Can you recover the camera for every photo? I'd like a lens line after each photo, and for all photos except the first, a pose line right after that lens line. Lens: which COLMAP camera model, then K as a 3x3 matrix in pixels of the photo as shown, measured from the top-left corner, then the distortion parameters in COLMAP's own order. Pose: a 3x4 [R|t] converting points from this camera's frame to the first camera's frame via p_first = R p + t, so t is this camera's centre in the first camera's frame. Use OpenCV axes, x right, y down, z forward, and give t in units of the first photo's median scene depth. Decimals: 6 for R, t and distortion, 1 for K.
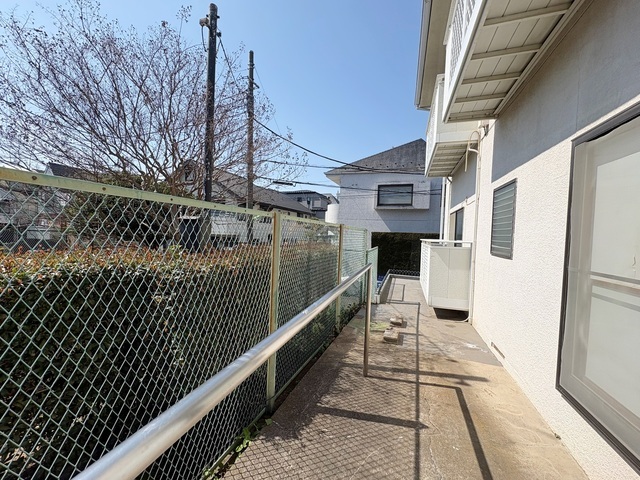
lens RADIAL K [[251.8, 0, 322.1], [0, 251.8, 242.5], [0, 0, 1]] dist [0.002458, -0.000265]
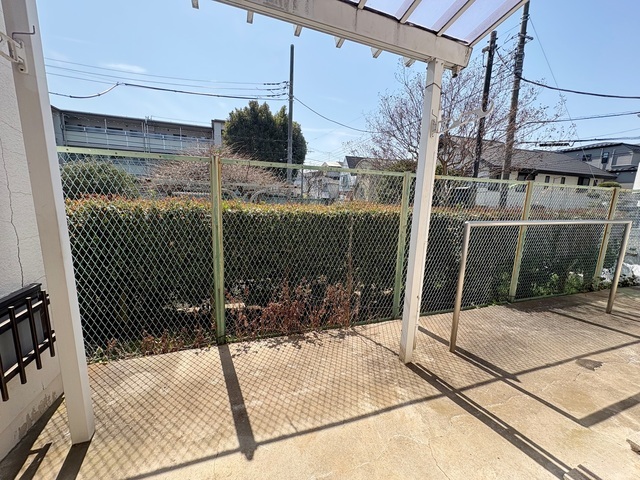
lens RADIAL K [[251.8, 0, 322.1], [0, 251.8, 242.5], [0, 0, 1]] dist [0.002458, -0.000265]
pose [[0.630929, 0.108139, -0.768267, 0.048863], [-0.029130, 0.992842, 0.115827, 0.022689], [0.775293, -0.050700, 0.629563, -0.198791]]
